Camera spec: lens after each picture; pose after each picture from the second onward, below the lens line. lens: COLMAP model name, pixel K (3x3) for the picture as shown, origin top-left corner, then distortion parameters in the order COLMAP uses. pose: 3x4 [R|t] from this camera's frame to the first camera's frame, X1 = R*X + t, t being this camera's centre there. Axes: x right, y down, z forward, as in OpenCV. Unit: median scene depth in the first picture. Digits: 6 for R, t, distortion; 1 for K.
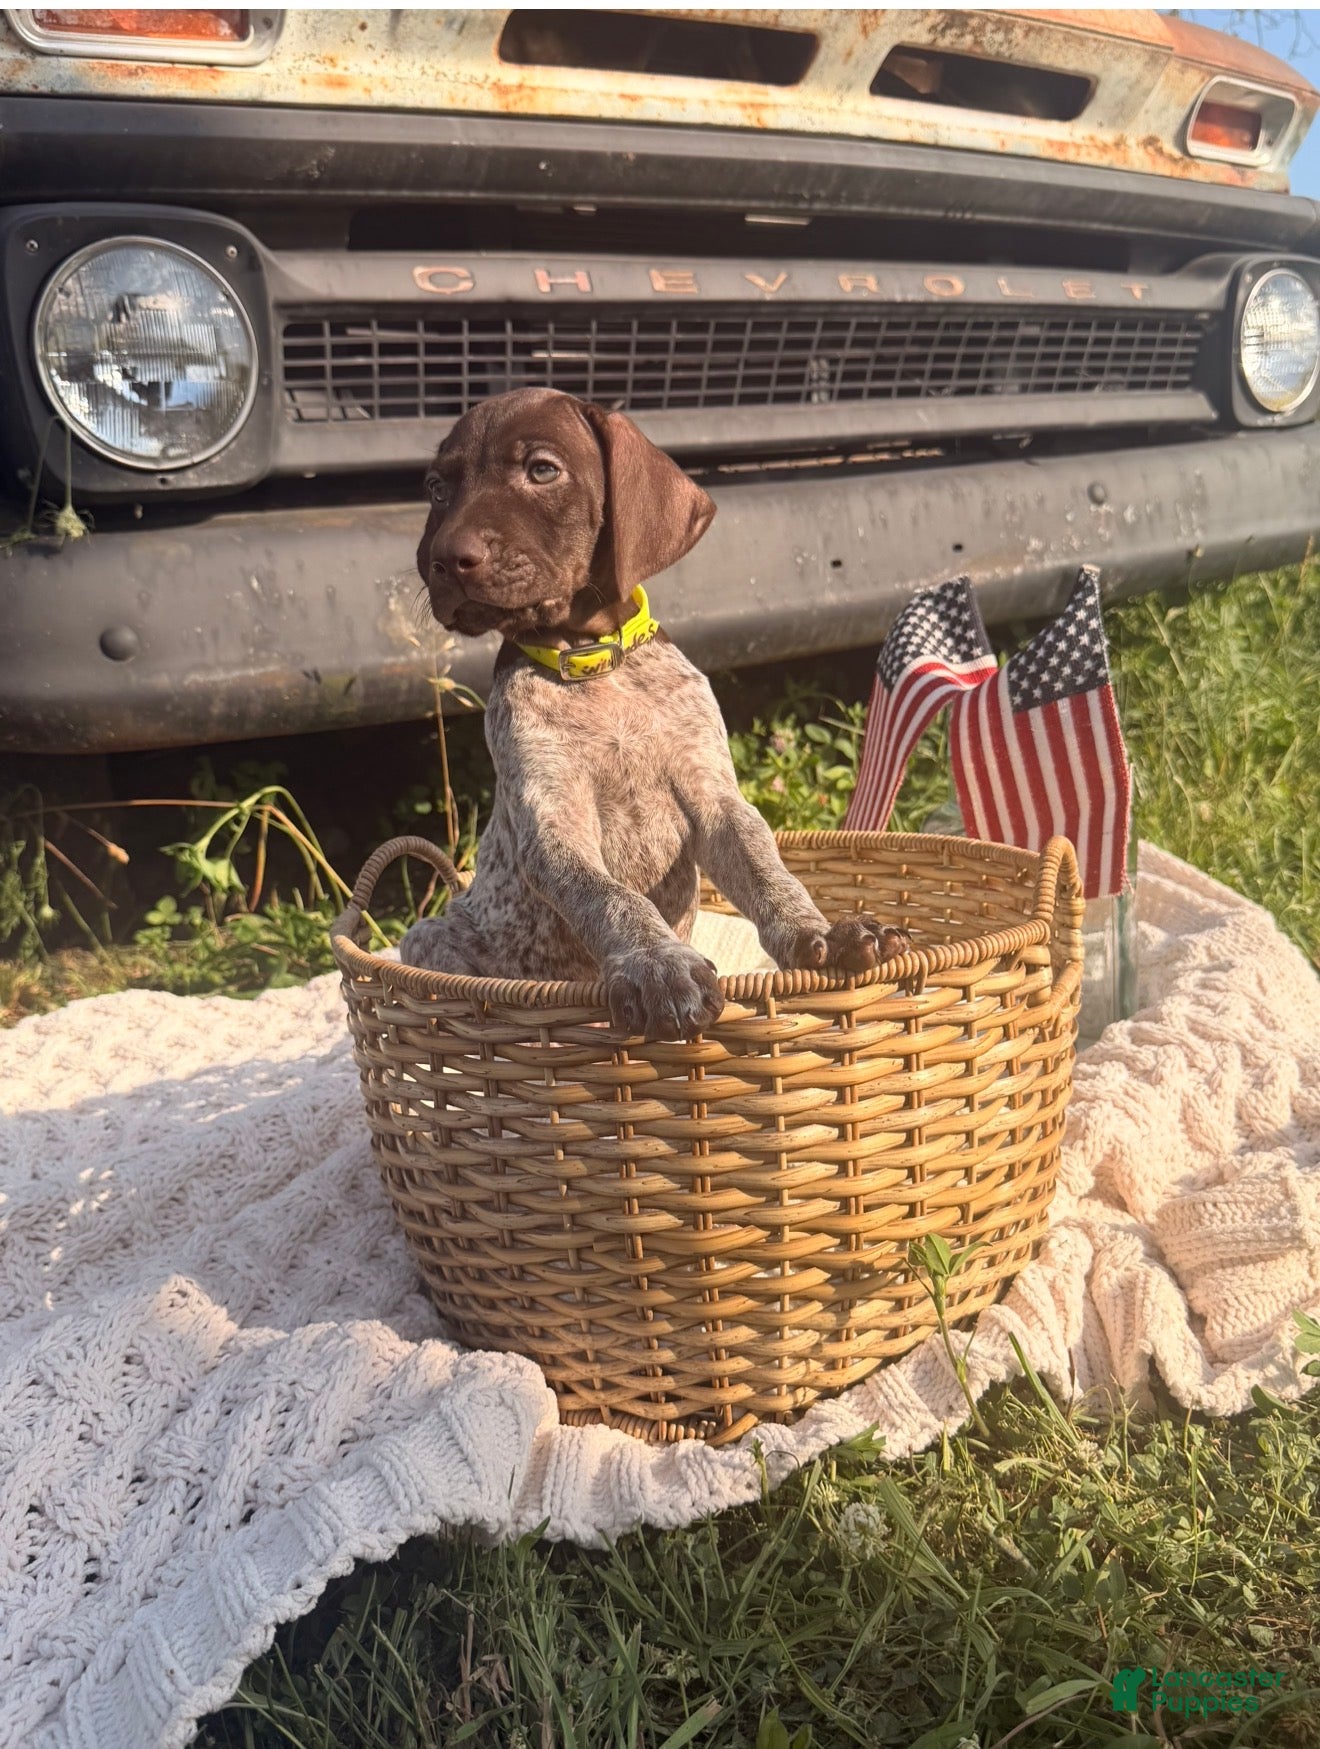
lens RADIAL K [[1607.0, 0, 658.1], [0, 1607.0, 898.9], [0, 0, 1]] dist [-0.019799, 0.000000]
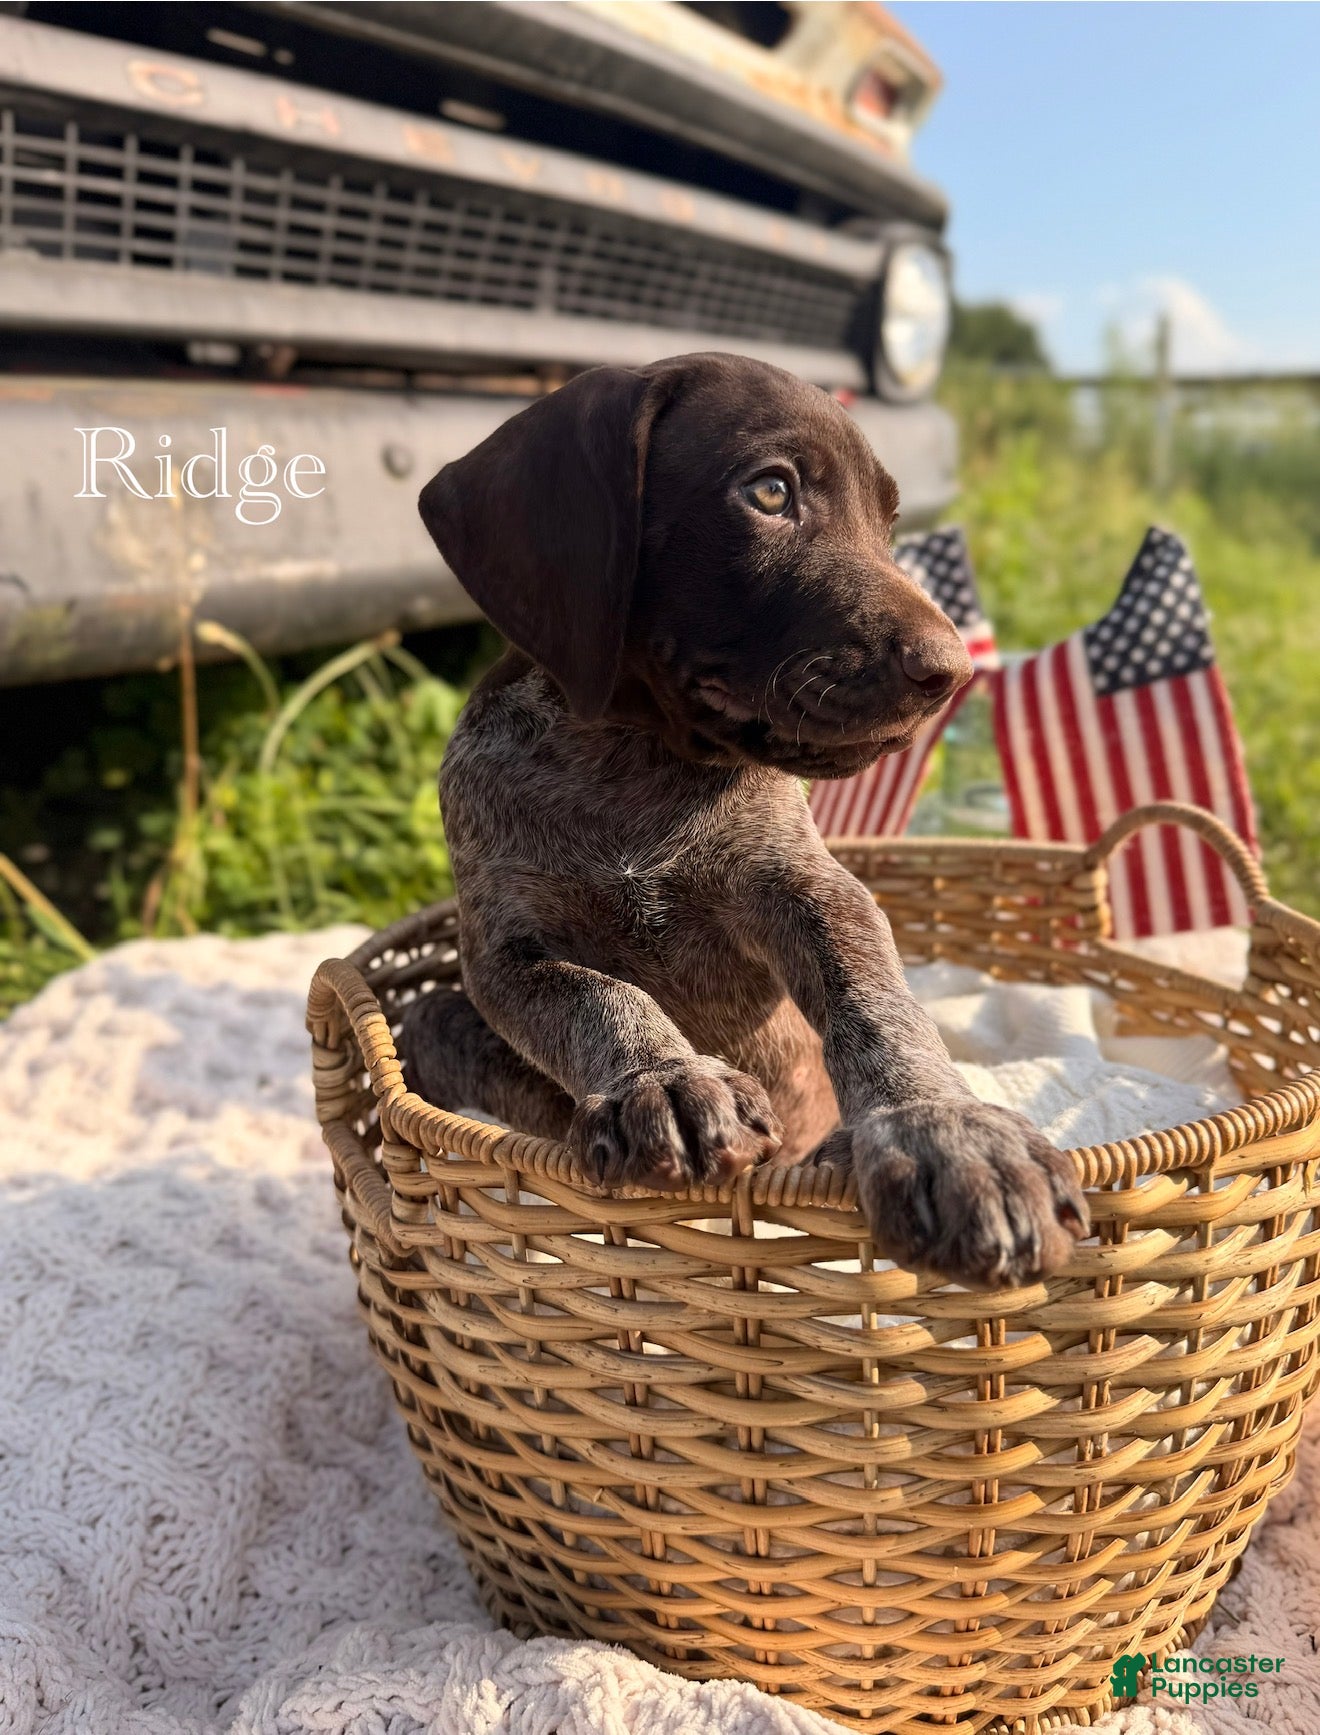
lens RADIAL K [[1419.3, 0, 666.1], [0, 1419.3, 893.3], [0, 0, 1]] dist [-0.009928, -0.030715]
pose [[0.927406, -0.030054, 0.372847, -0.176047], [0.009884, 0.998388, 0.055892, -0.041322], [-0.373926, -0.048149, 0.926208, 0.285657]]
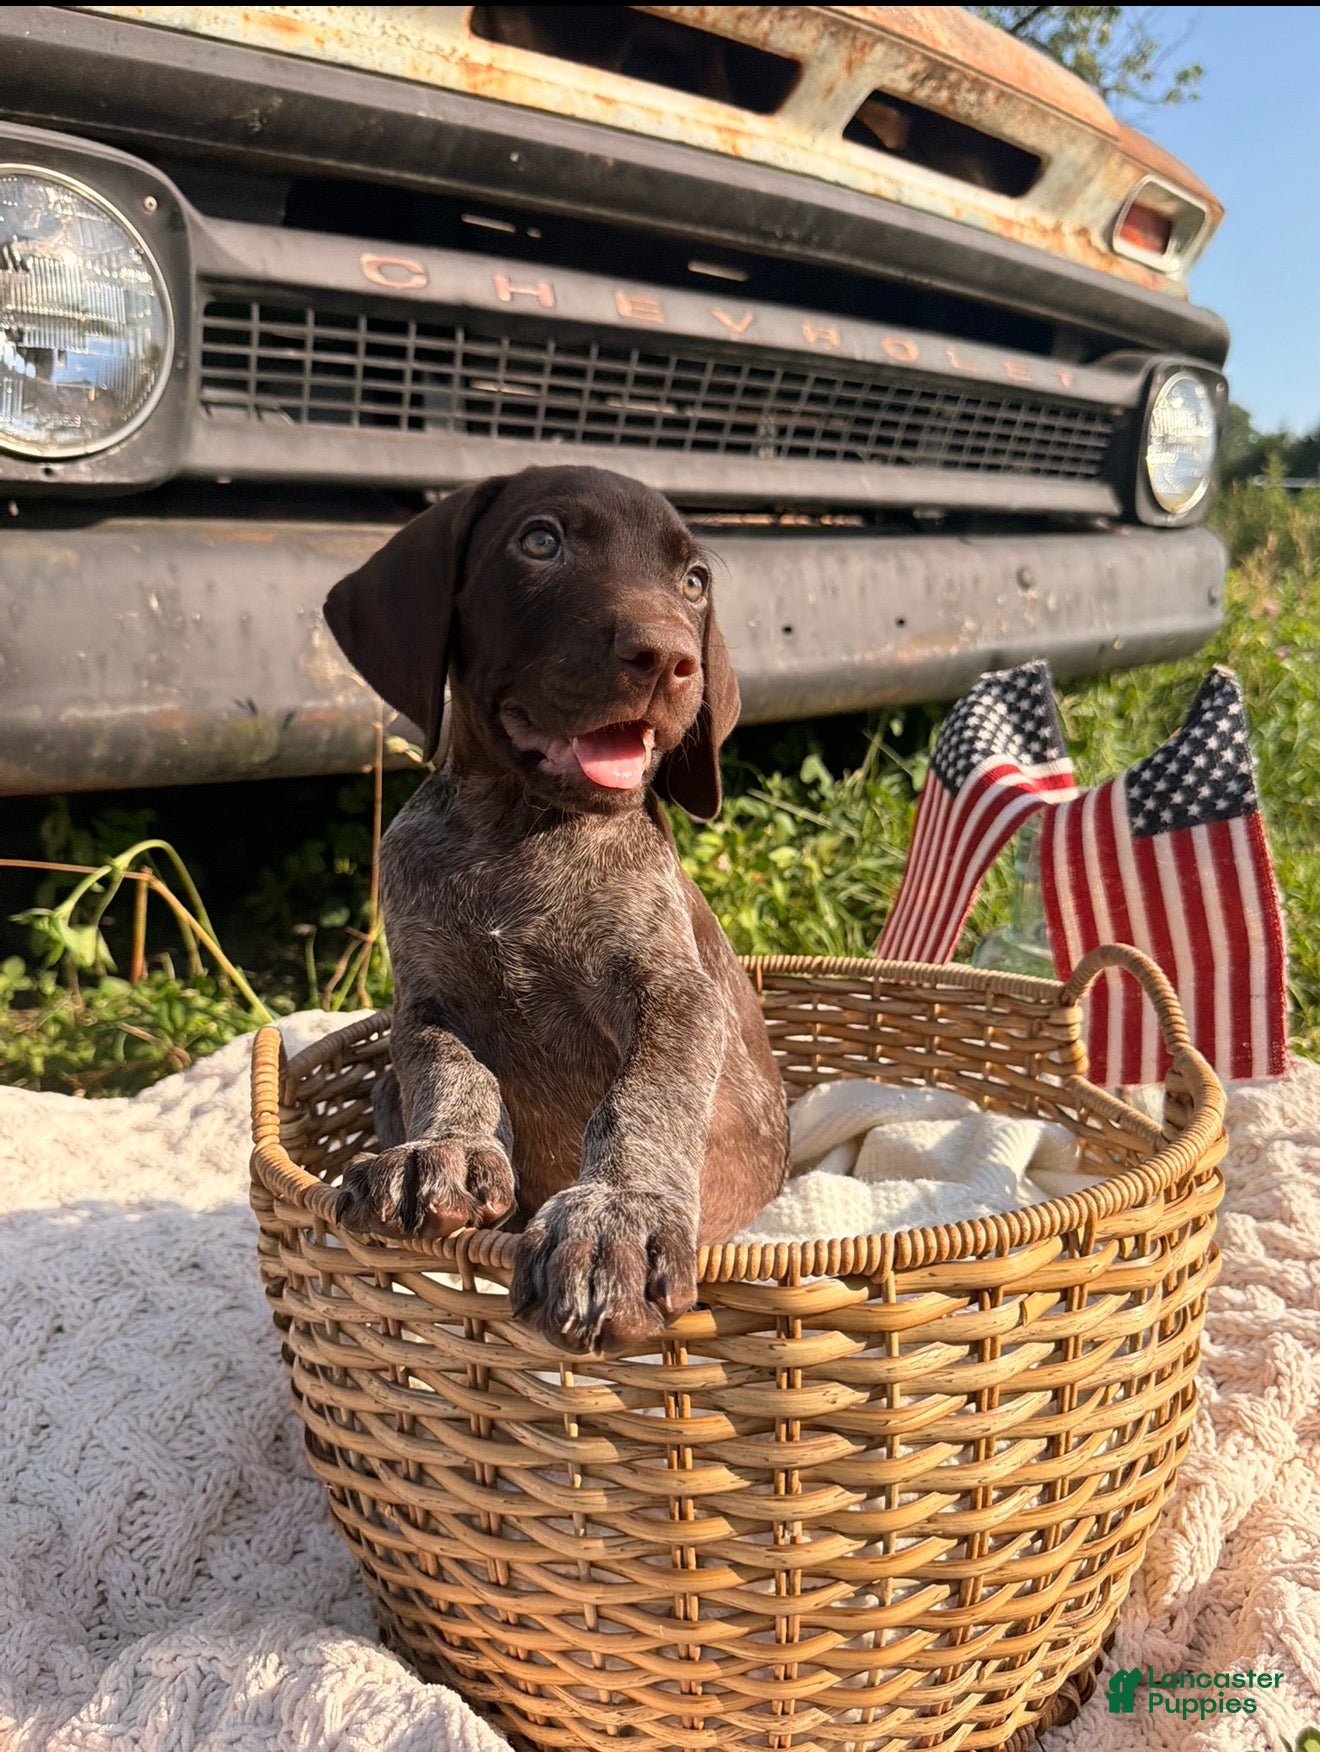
lens RADIAL K [[1433.2, 0, 664.7], [0, 1433.2, 894.4], [0, 0, 1]] dist [-0.009928, -0.030715]
pose [[0.988245, 0.050894, 0.144161, -0.084001], [-0.049252, 0.998675, -0.014934, -0.044990], [-0.144730, 0.007659, 0.989442, 0.217030]]
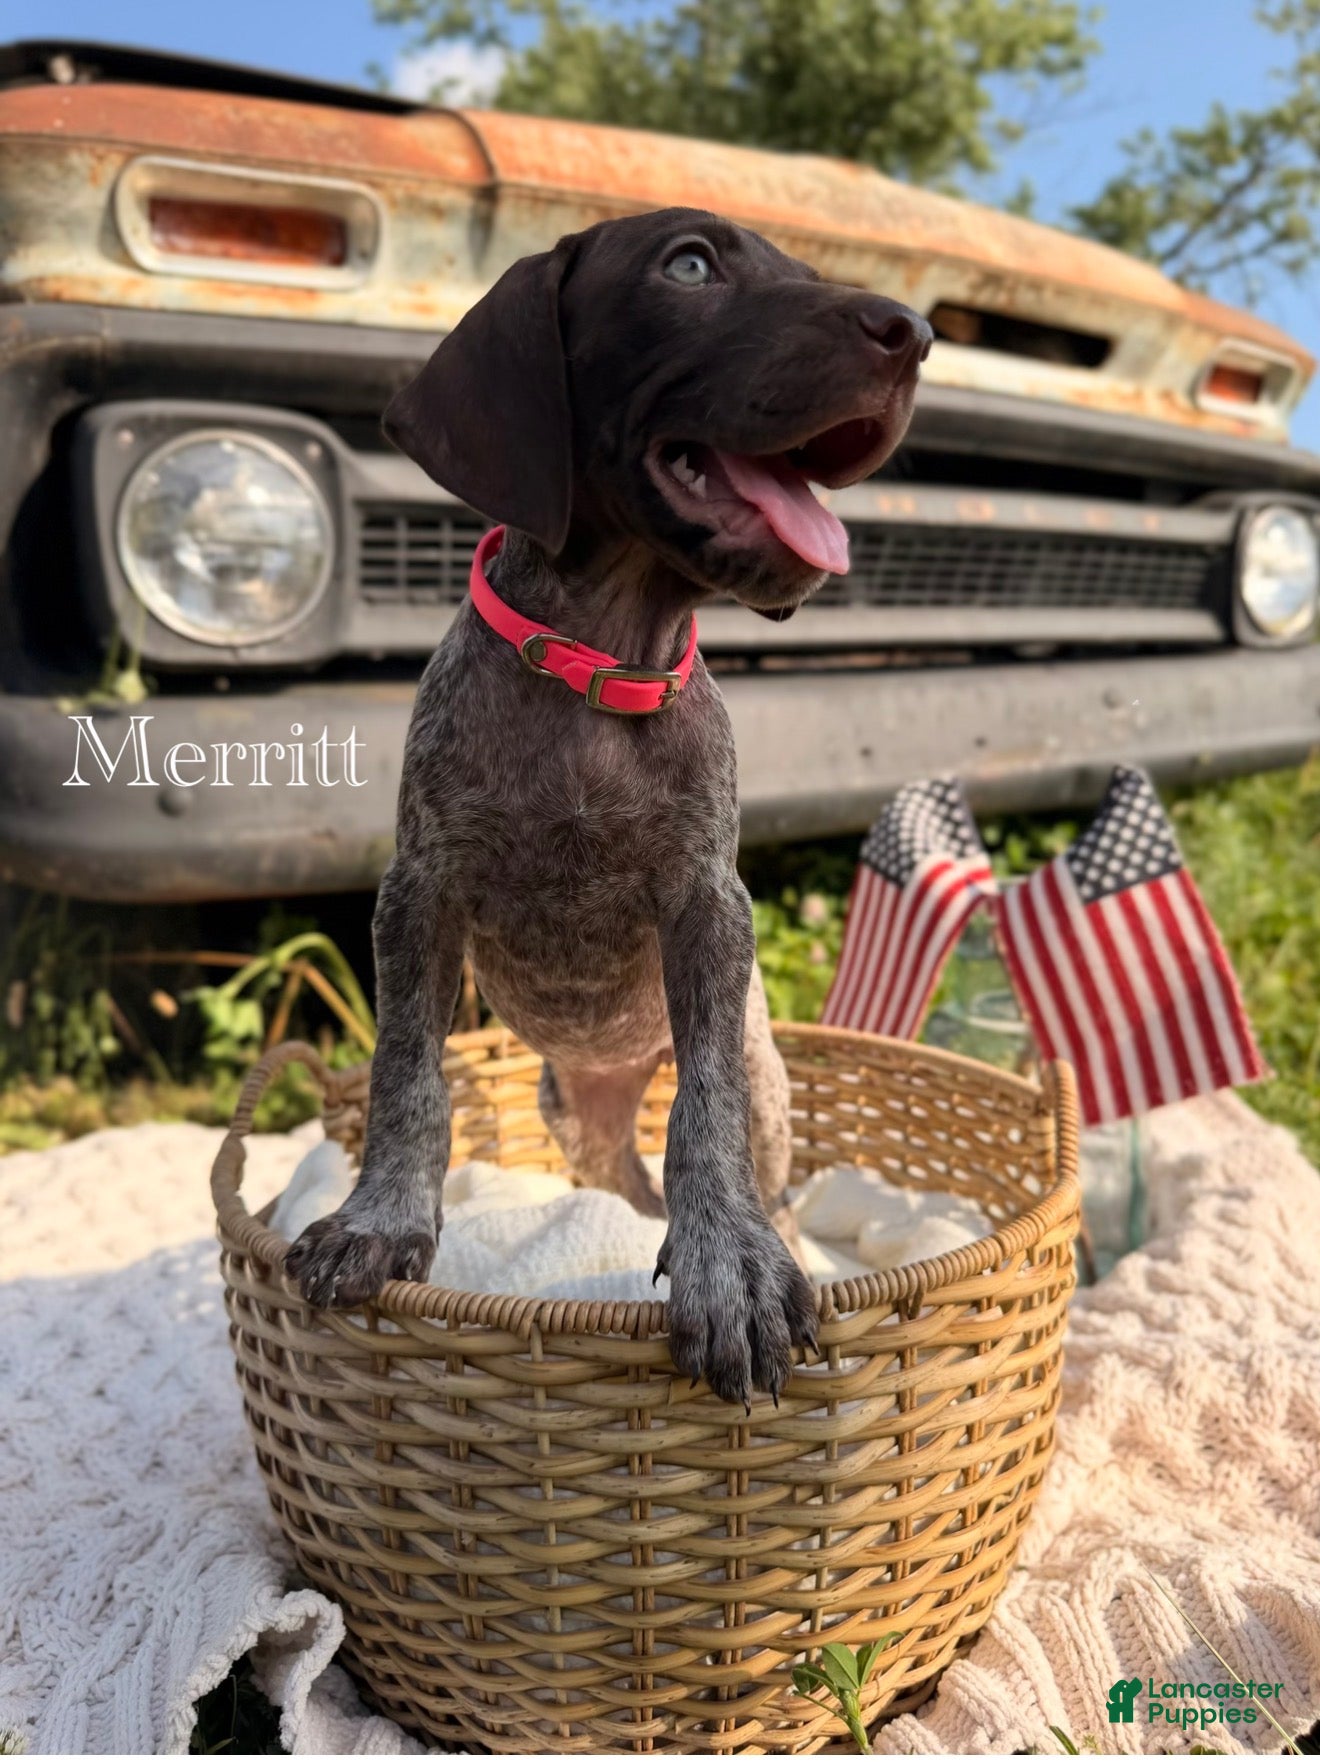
lens RADIAL K [[1292.4, 0, 663.5], [0, 1292.4, 867.6], [0, 0, 1]] dist [-0.016449, -0.007057]
pose [[0.996861, 0.045991, -0.064441, 0.039508], [-0.052637, 0.993019, -0.105559, -0.038250], [0.059136, 0.108619, 0.992323, 0.157324]]
